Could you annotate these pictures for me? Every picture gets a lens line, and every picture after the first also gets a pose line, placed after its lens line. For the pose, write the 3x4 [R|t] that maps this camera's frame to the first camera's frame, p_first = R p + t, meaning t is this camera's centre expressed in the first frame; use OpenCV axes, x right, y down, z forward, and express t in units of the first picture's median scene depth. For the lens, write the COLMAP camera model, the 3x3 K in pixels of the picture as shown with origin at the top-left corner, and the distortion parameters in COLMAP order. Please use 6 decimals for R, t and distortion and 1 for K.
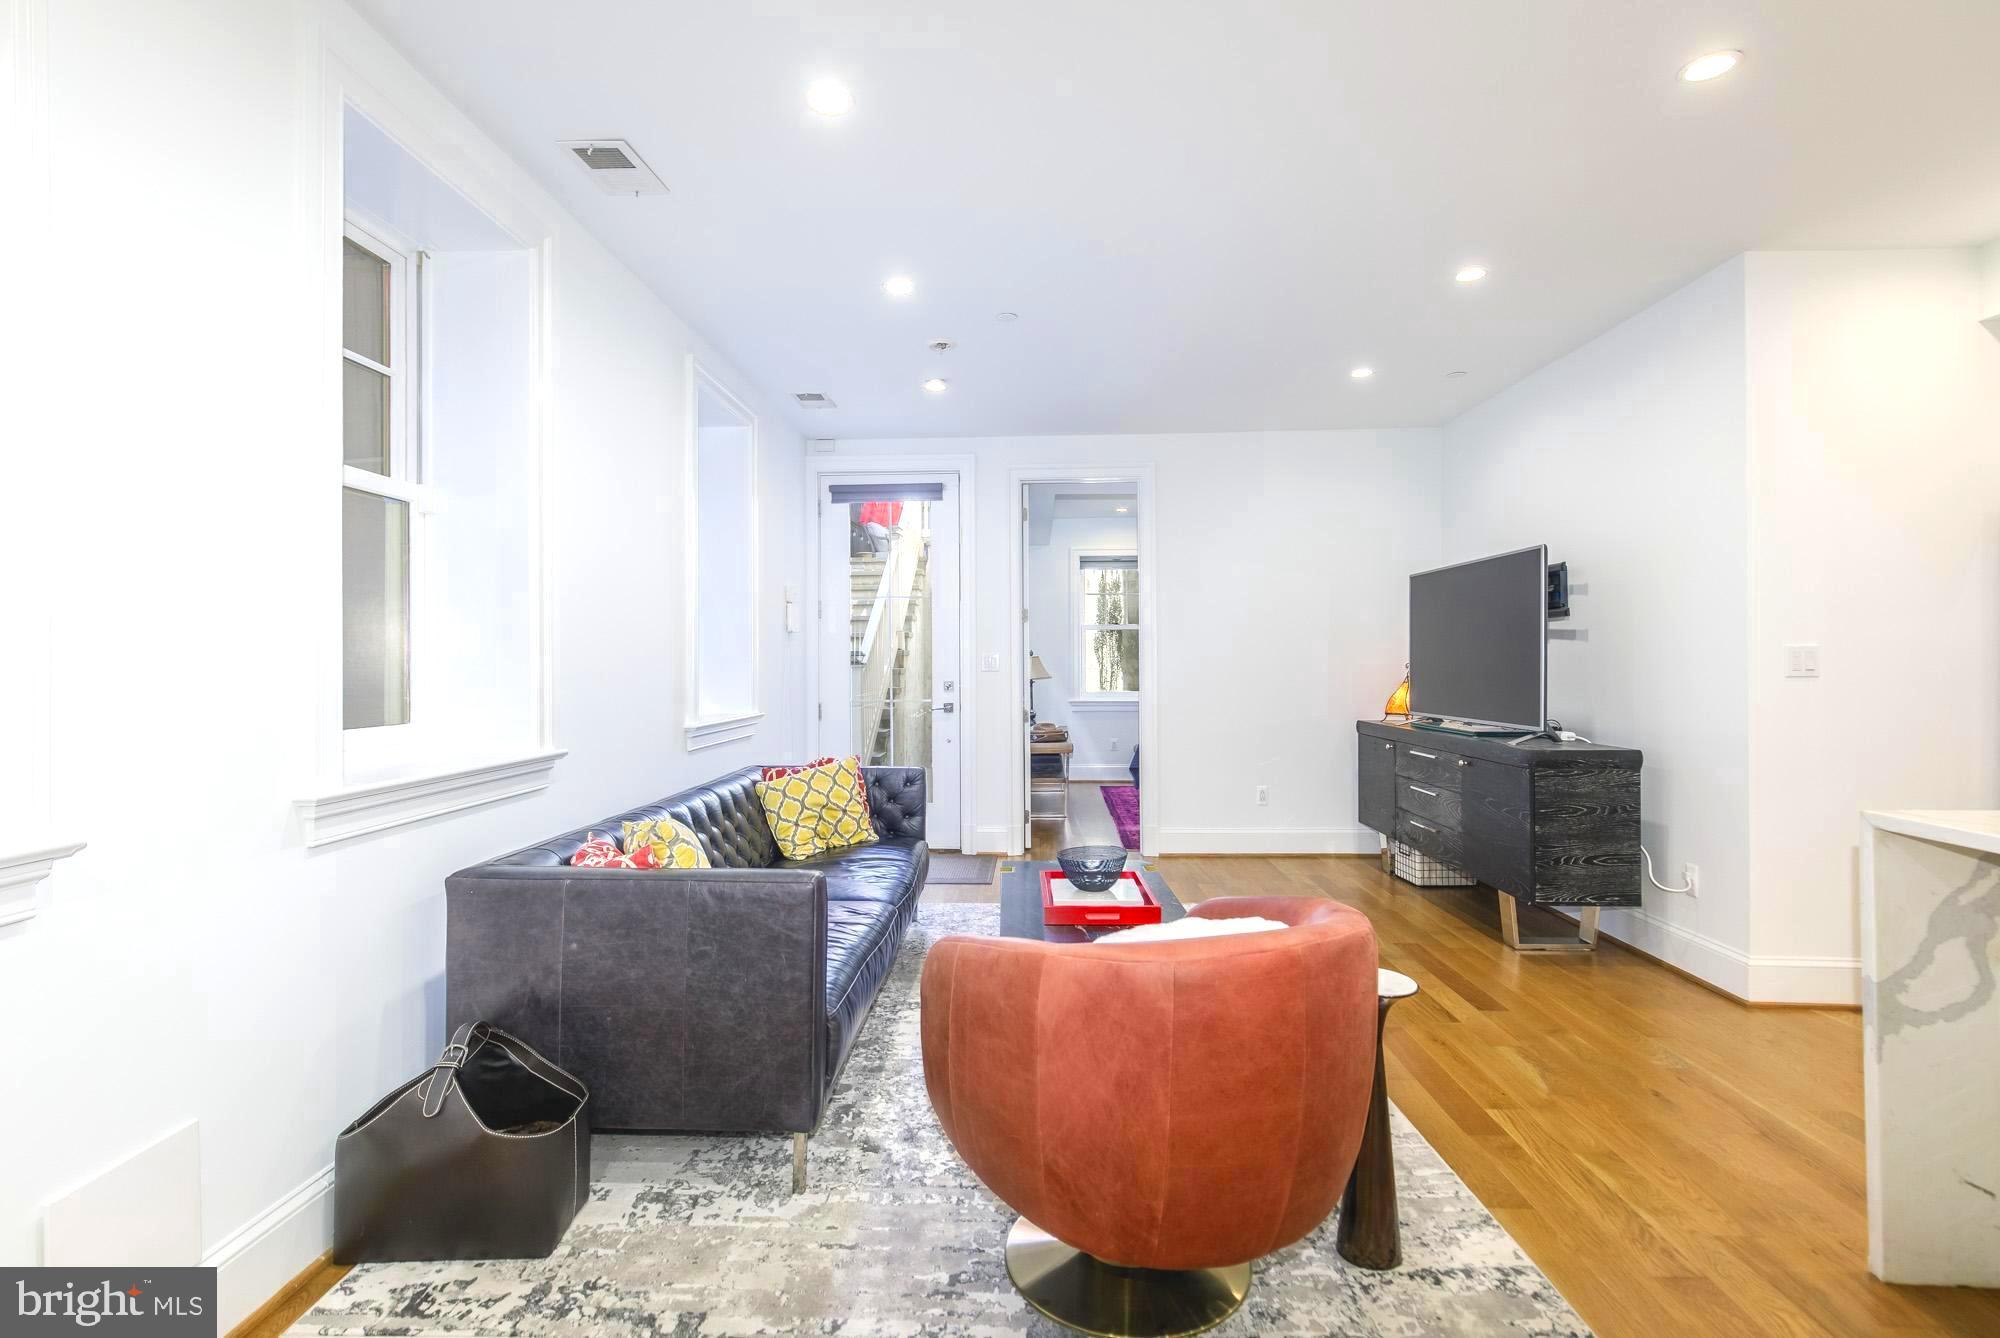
lens RADIAL K [[930.7, 0, 994.0], [0, 930.7, 653.0], [0, 0, 1]] dist [-0.012274, 0.006944]
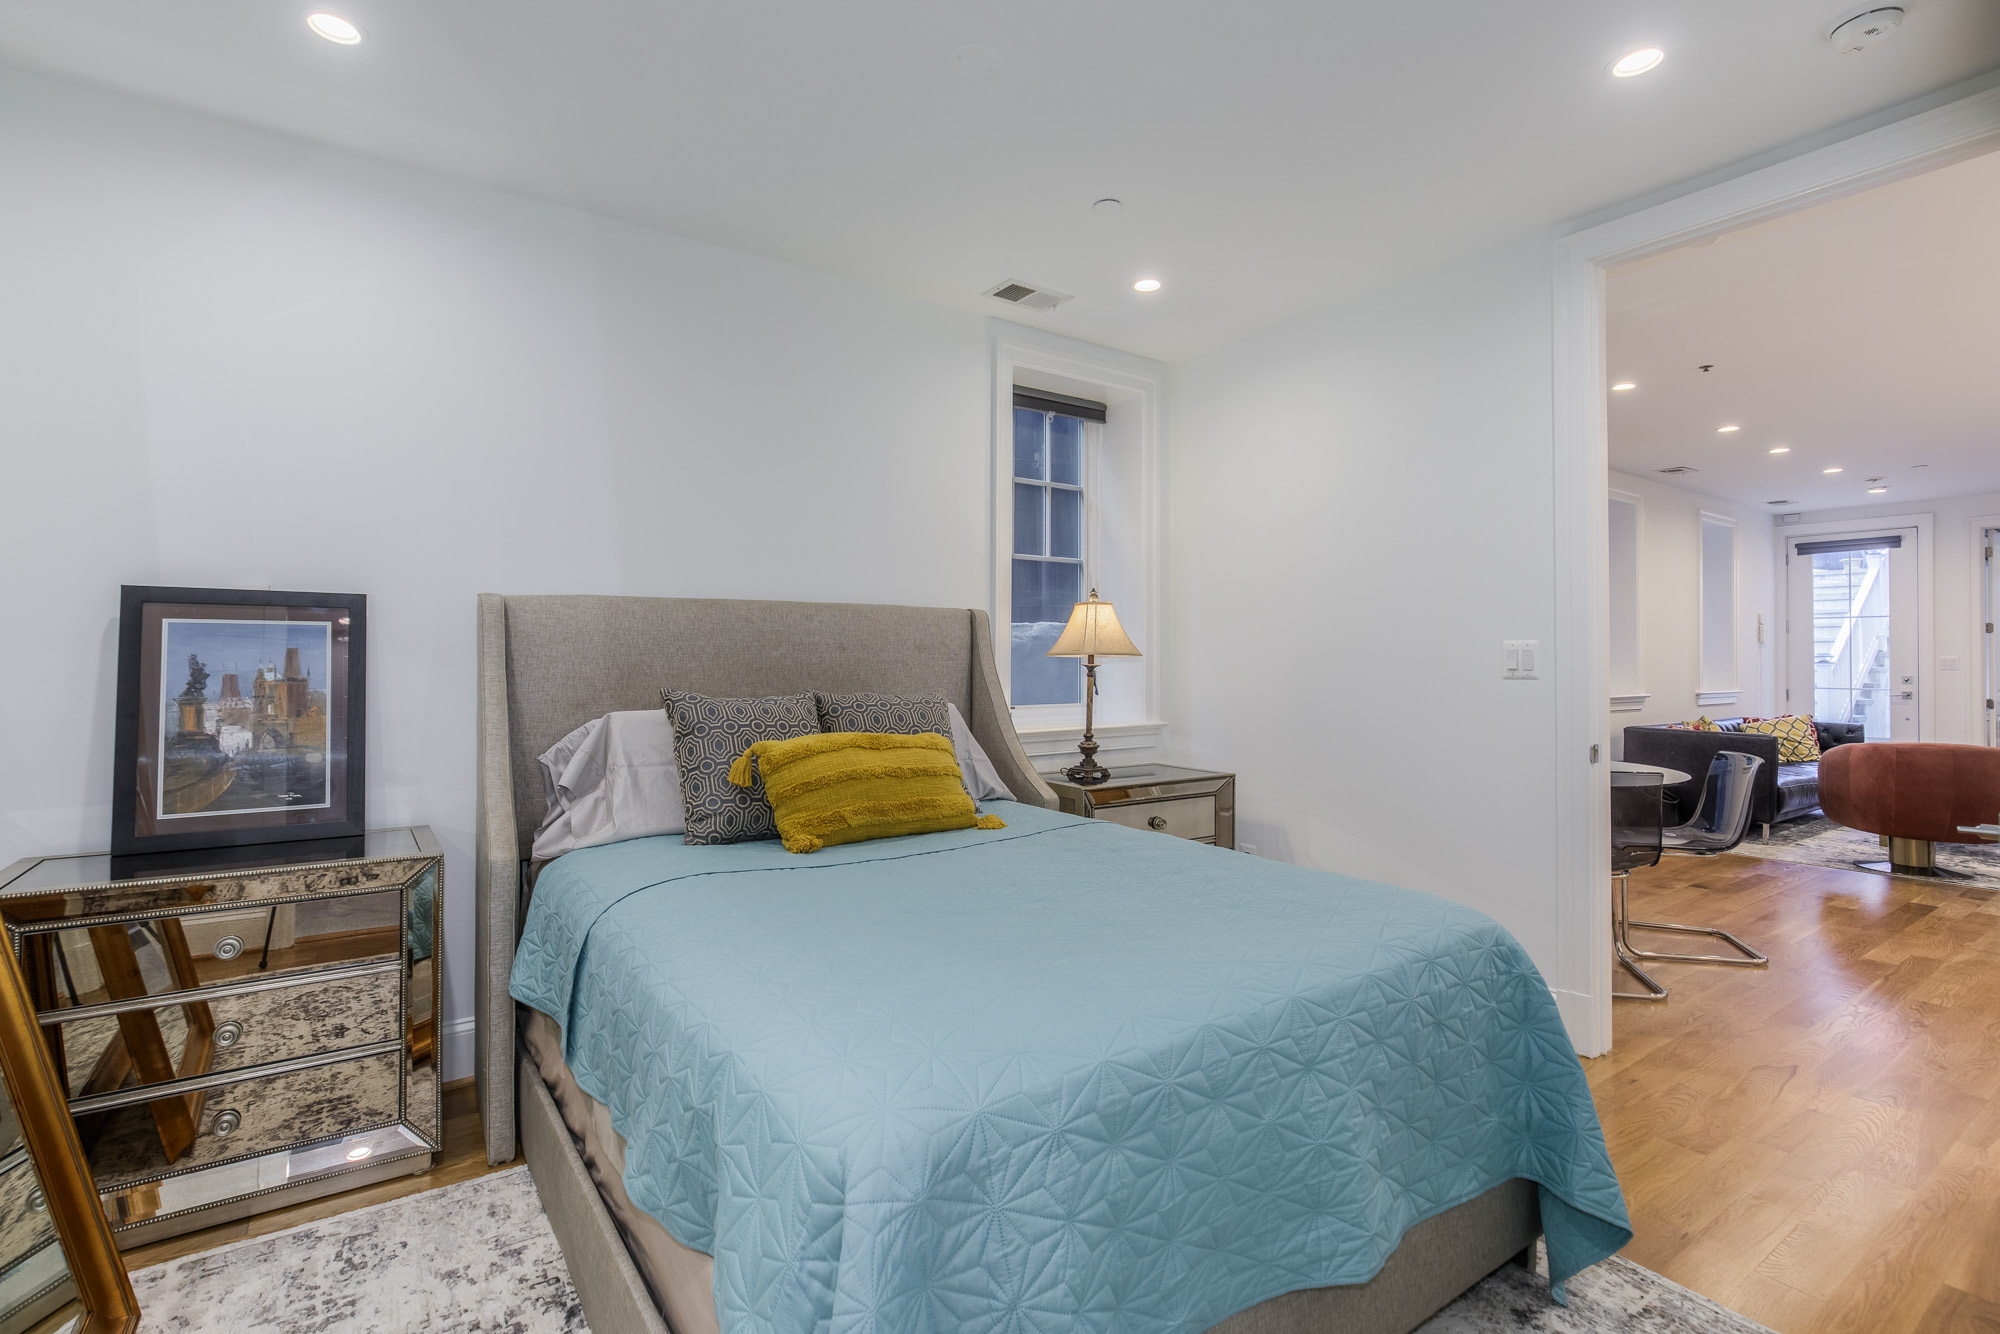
lens RADIAL K [[930.7, 0, 986.8], [0, 930.7, 651.9], [0, 0, 1]] dist [-0.012274, 0.006944]
pose [[0.610867, 0.002464, -0.791730, 0.475158], [-0.000958, 0.999997, 0.002373, -0.019456], [0.791733, -0.000691, 0.610867, -2.157527]]
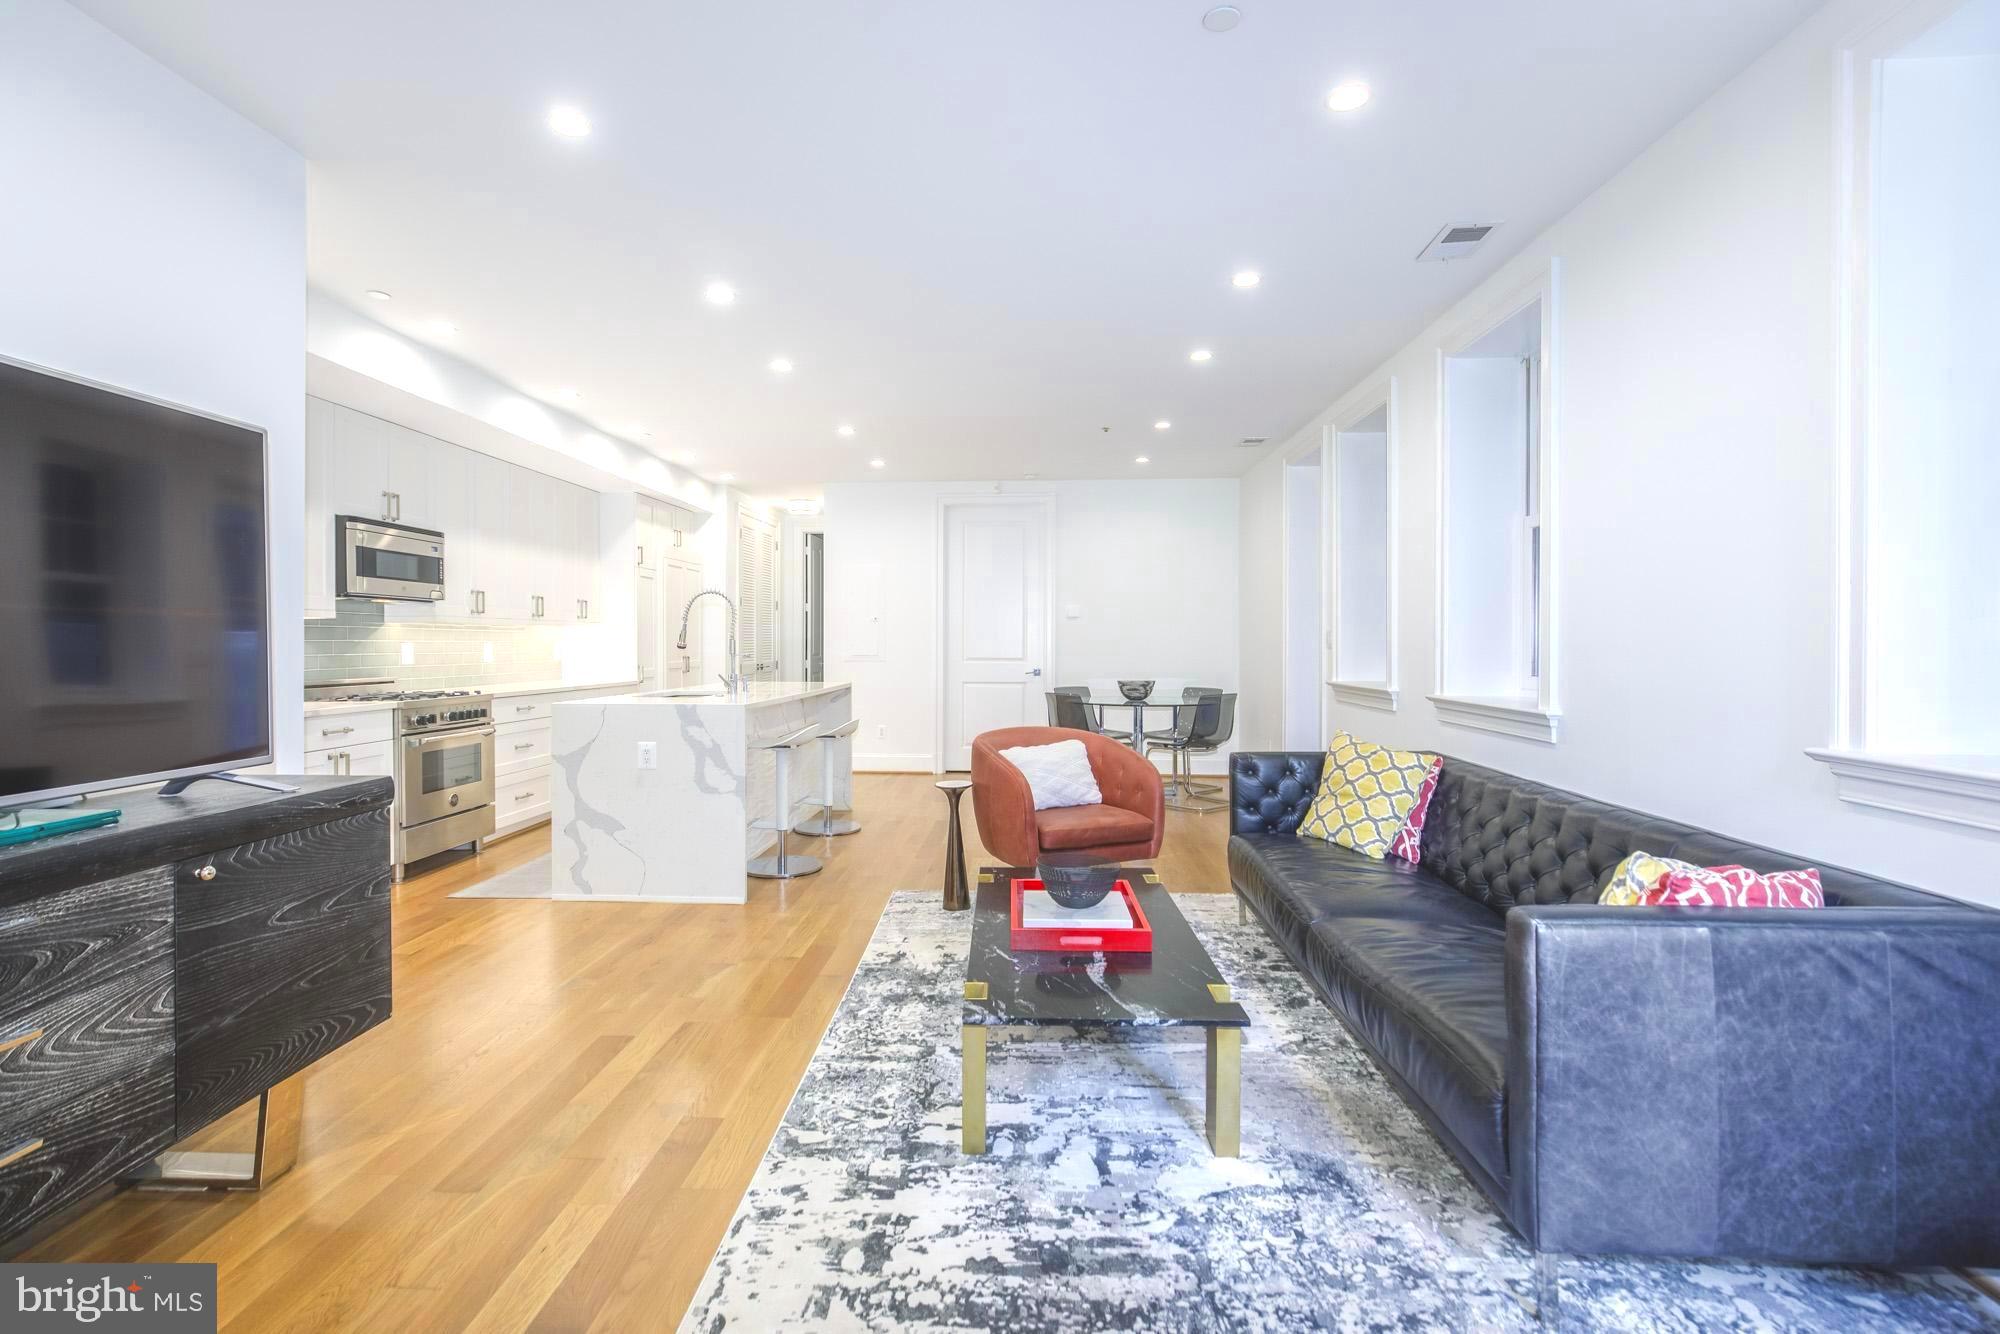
lens RADIAL K [[930.7, 0, 981.8], [0, 930.7, 649.3], [0, 0, 1]] dist [-0.012274, 0.006944]
pose [[-0.999841, 0.005096, 0.017086, 0.221033], [0.005077, 0.999986, -0.001156, 0.027148], [-0.017092, -0.001069, -0.999853, 2.301261]]
